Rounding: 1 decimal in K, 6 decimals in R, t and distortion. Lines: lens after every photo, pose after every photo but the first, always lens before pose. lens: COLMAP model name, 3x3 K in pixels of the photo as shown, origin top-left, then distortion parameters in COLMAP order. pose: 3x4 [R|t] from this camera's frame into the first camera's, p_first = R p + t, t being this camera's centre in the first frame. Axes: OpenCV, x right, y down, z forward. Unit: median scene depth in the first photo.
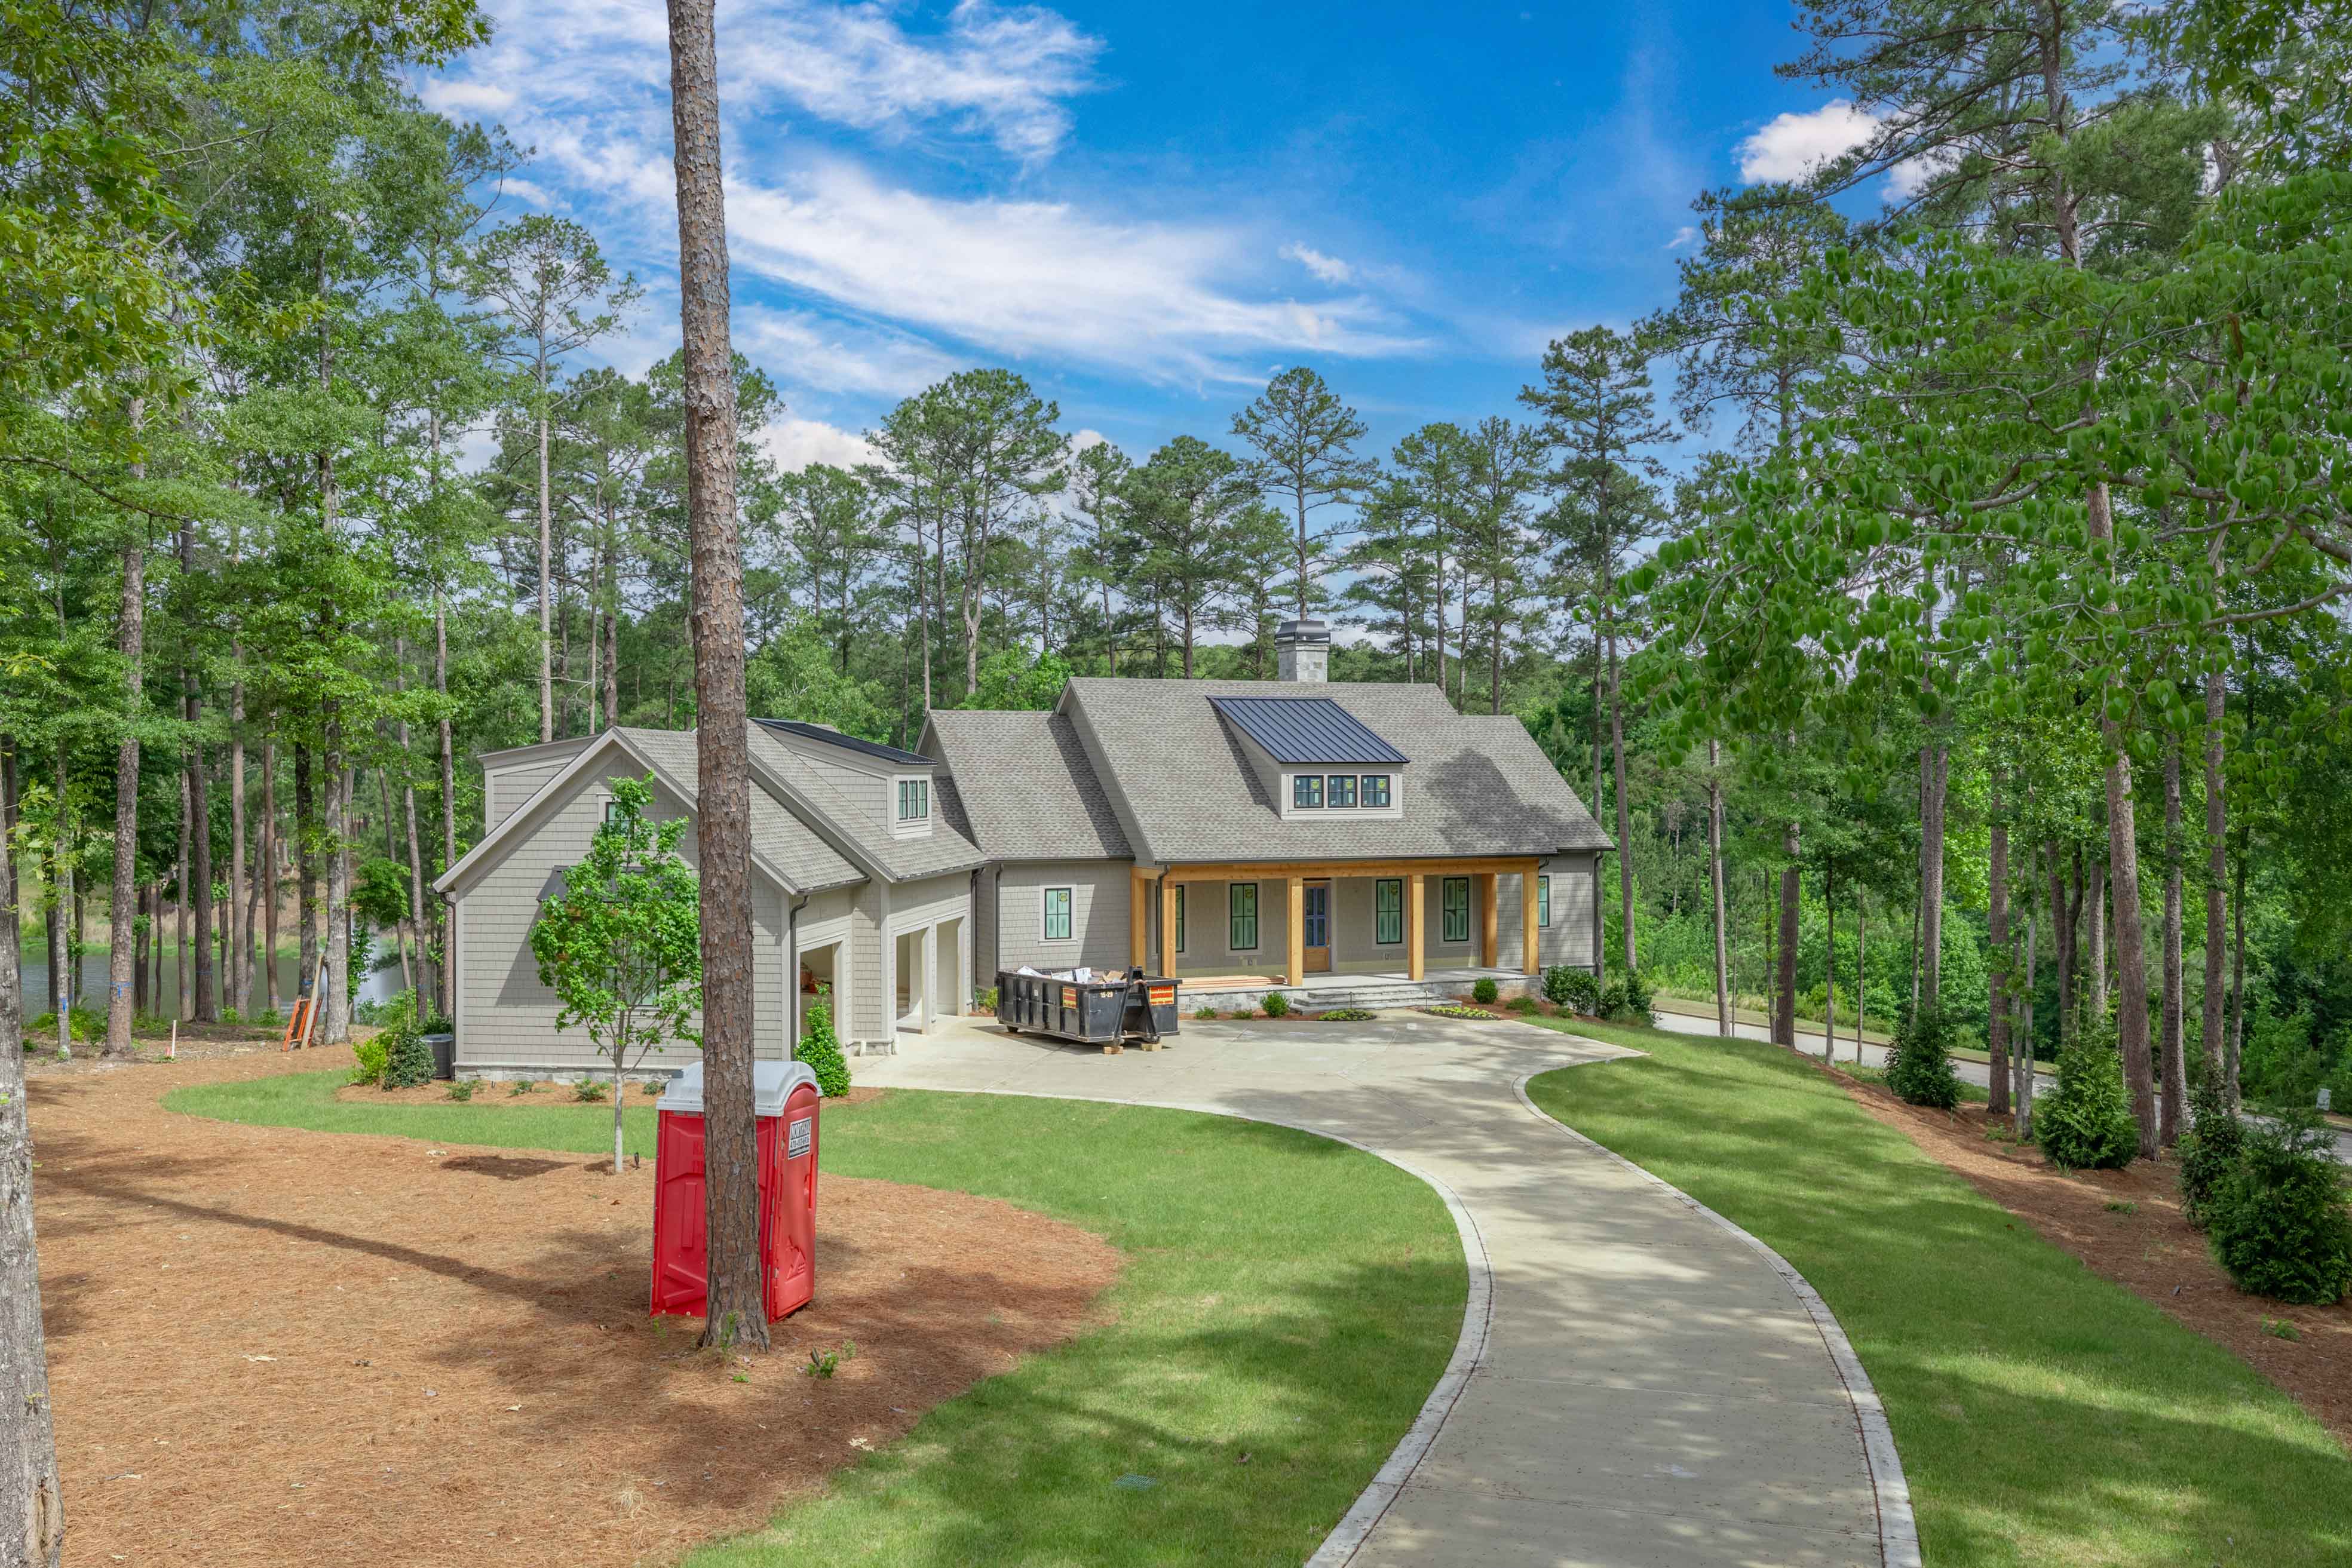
lens RADIAL K [[1943.8, 0, 1176.0], [0, 1943.8, 784.0], [0, 0, 1]] dist [0.026463, -0.053950]
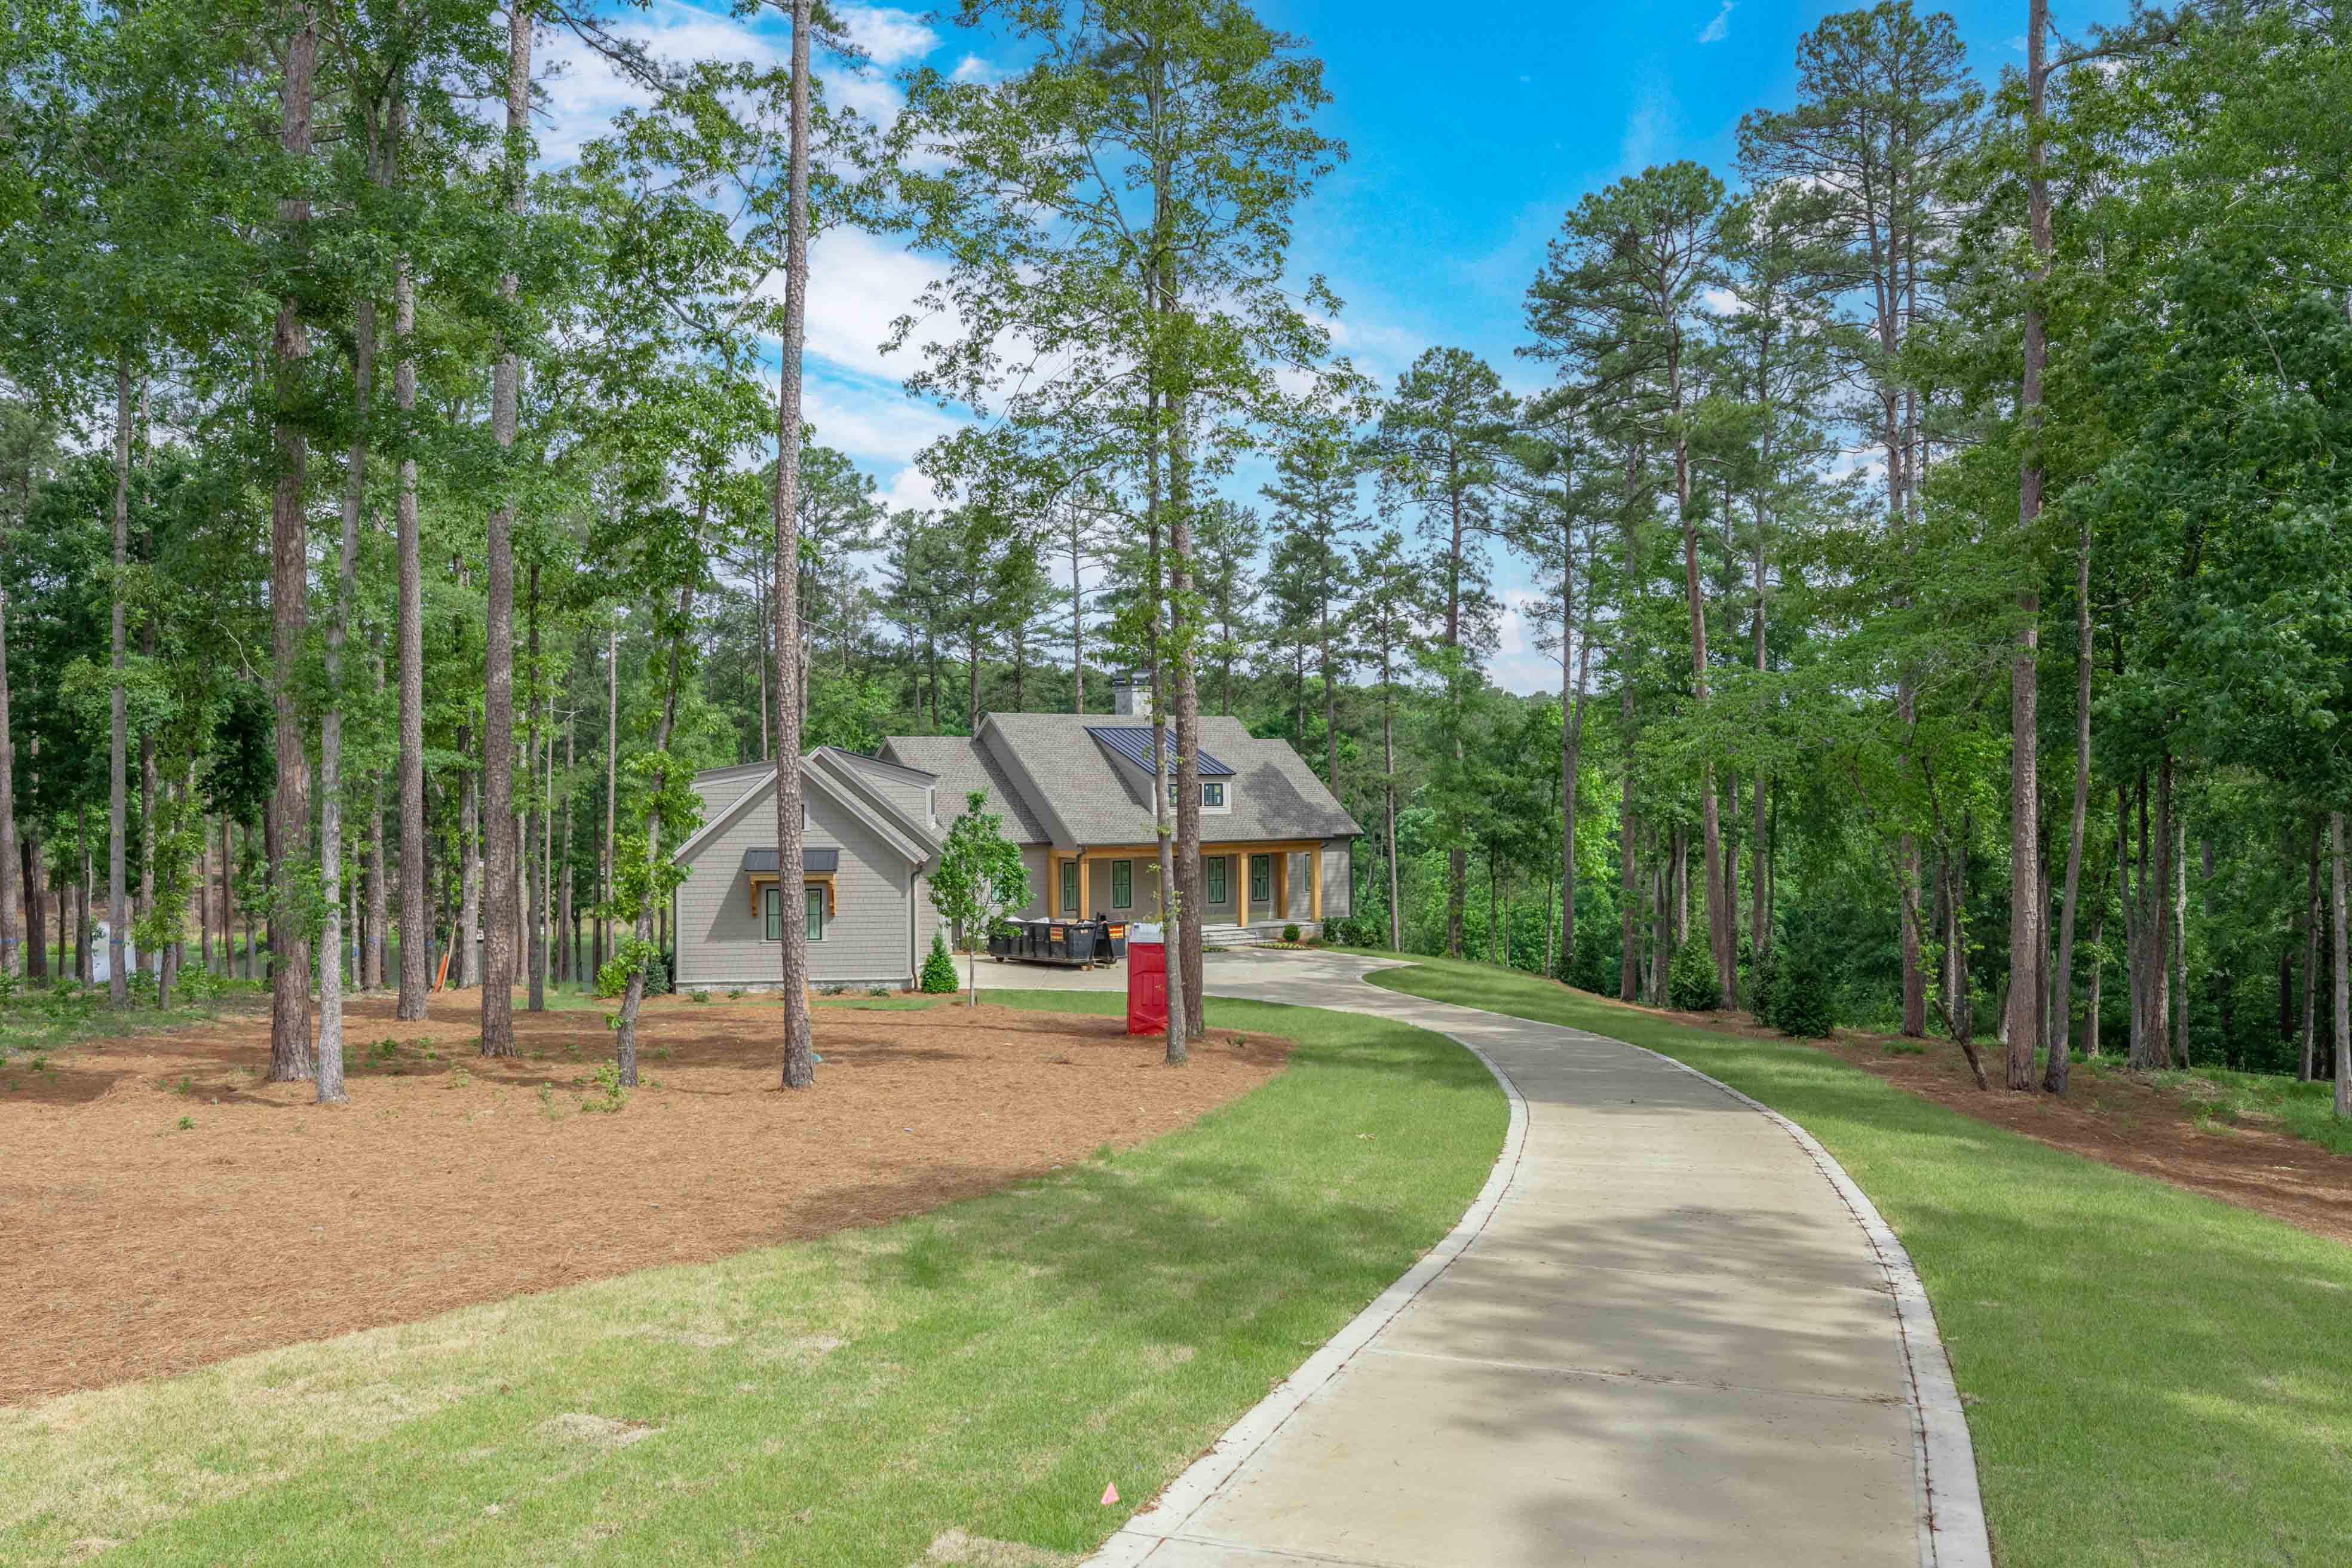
lens RADIAL K [[1943.8, 0, 1176.0], [0, 1943.8, 784.0], [0, 0, 1]] dist [0.026463, -0.053950]
pose [[0.977311, -0.004568, 0.211761, -0.218699], [0.005031, 0.999986, -0.001649, -0.001824], [-0.211751, 0.002677, 0.977320, -0.370895]]
